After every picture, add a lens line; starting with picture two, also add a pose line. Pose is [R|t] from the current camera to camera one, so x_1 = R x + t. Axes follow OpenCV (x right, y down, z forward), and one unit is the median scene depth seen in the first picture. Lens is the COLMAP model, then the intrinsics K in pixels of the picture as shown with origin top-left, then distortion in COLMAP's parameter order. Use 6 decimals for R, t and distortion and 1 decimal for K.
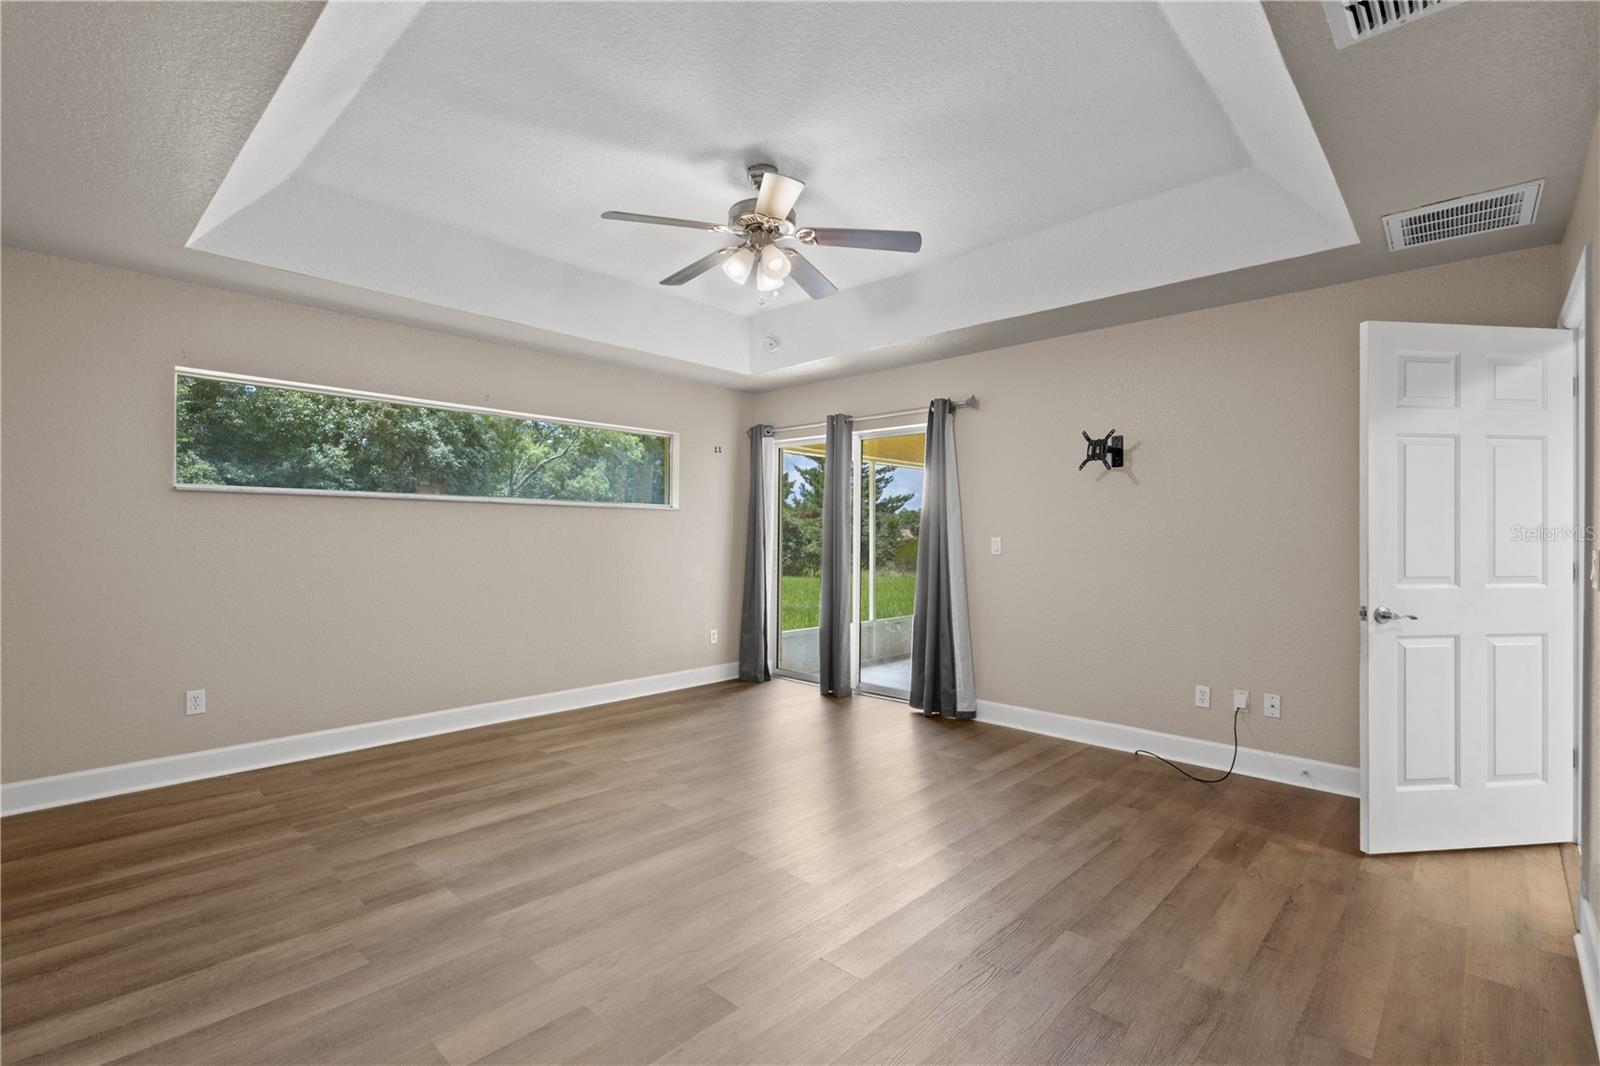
lens RADIAL K [[729.4, 0, 800.3], [0, 729.4, 538.8], [0, 0, 1]] dist [0.006326, -0.000869]
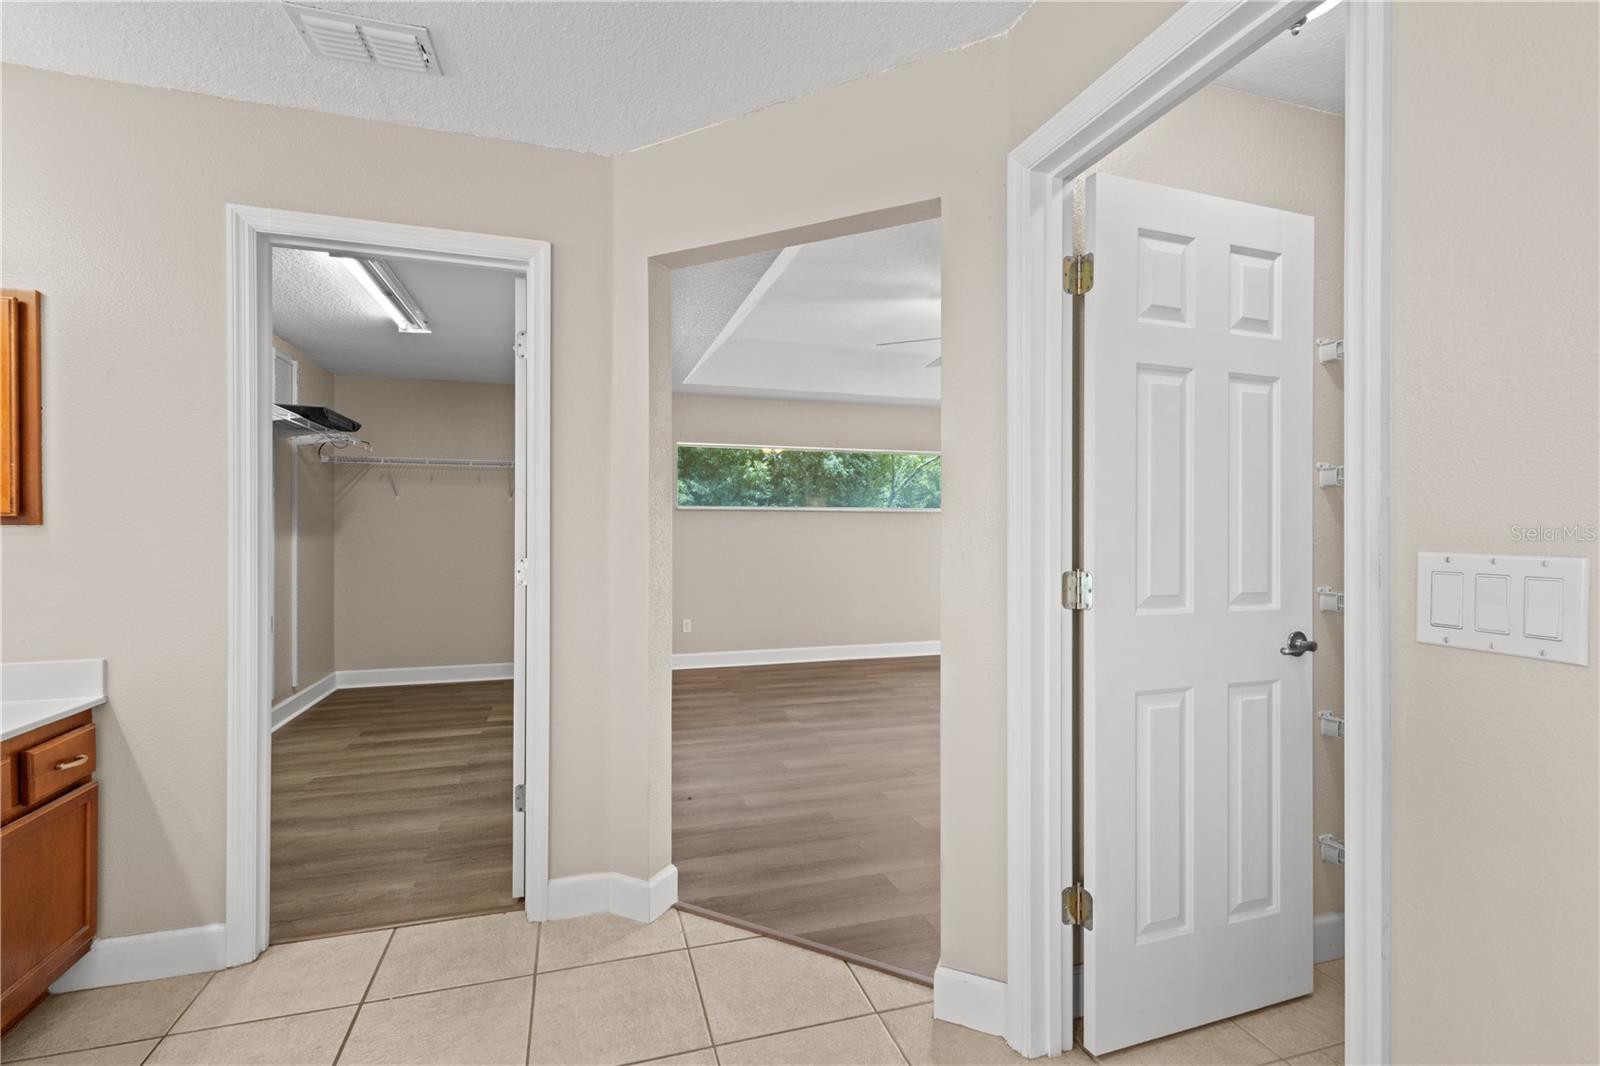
lens RADIAL K [[729.4, 0, 800.3], [0, 729.4, 538.8], [0, 0, 1]] dist [0.006326, -0.000869]
pose [[0.869494, -0.000378, -0.493944, 0.308139], [0.002879, 0.999987, 0.004302, 0.000301], [0.493936, -0.005163, 0.869483, -0.427206]]
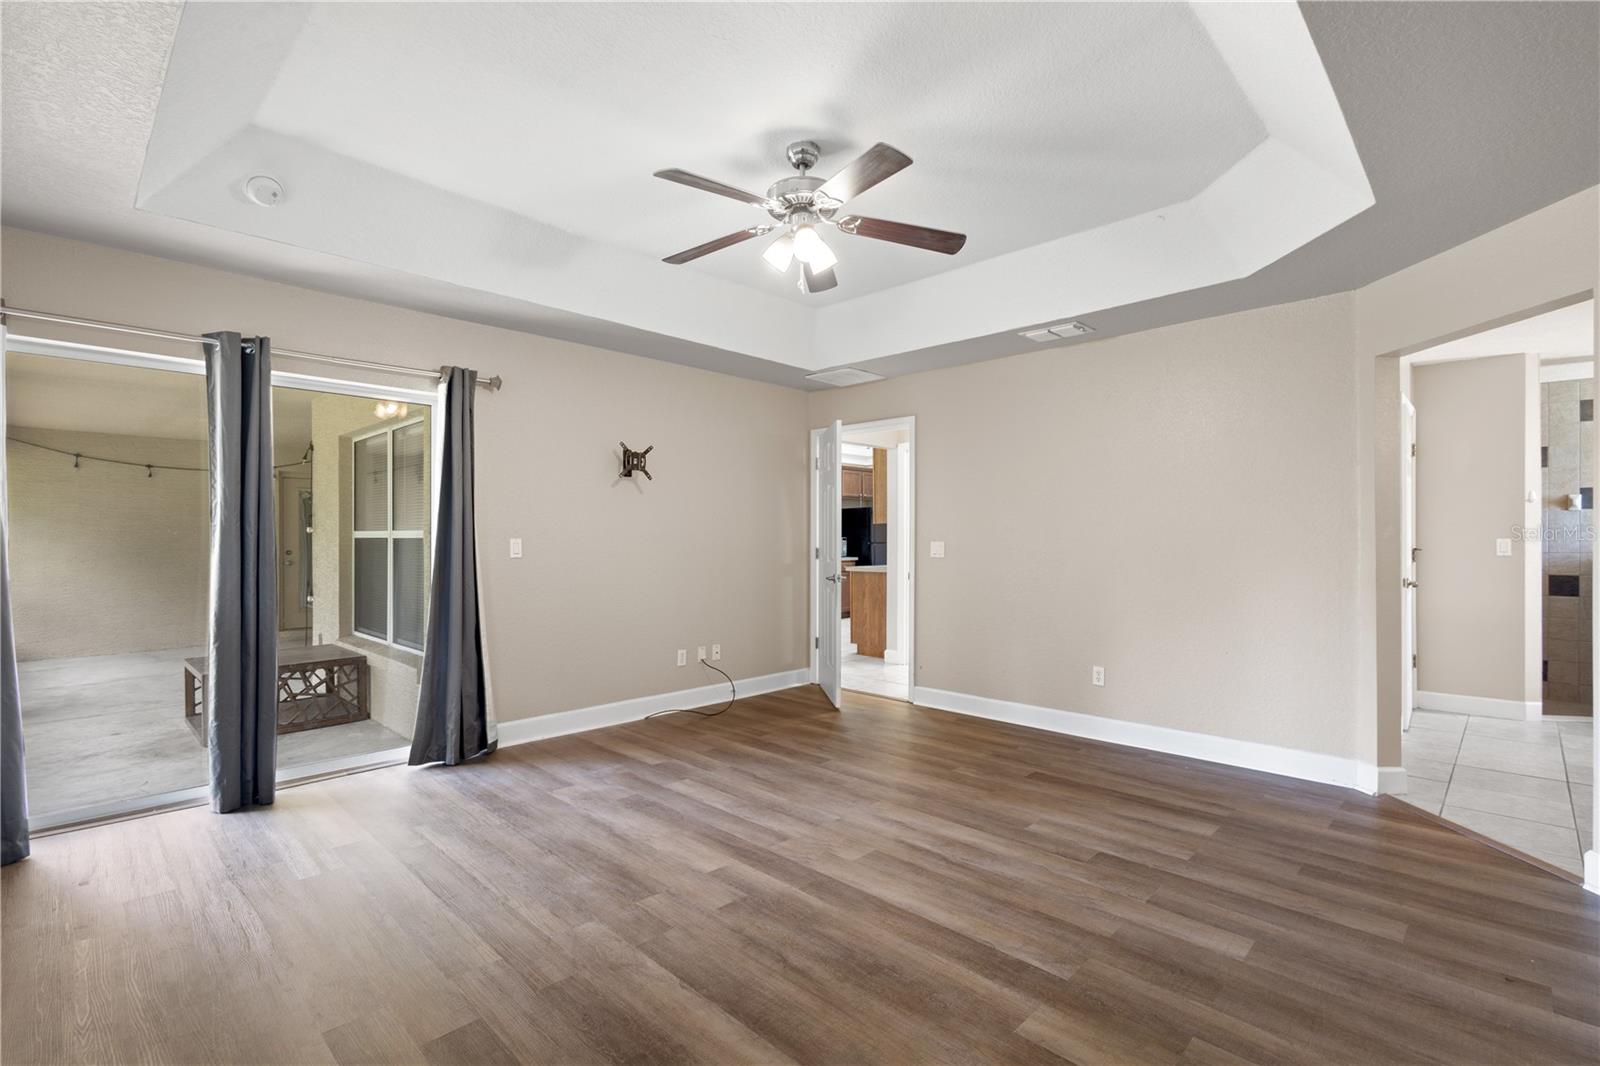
lens RADIAL K [[729.4, 0, 800.3], [0, 729.4, 538.8], [0, 0, 1]] dist [0.006326, -0.000869]
pose [[0.017237, -0.007112, 0.999826, -0.771314], [0.004015, 0.999967, 0.007044, -0.008758], [-0.999843, 0.003893, 0.017264, 0.765015]]
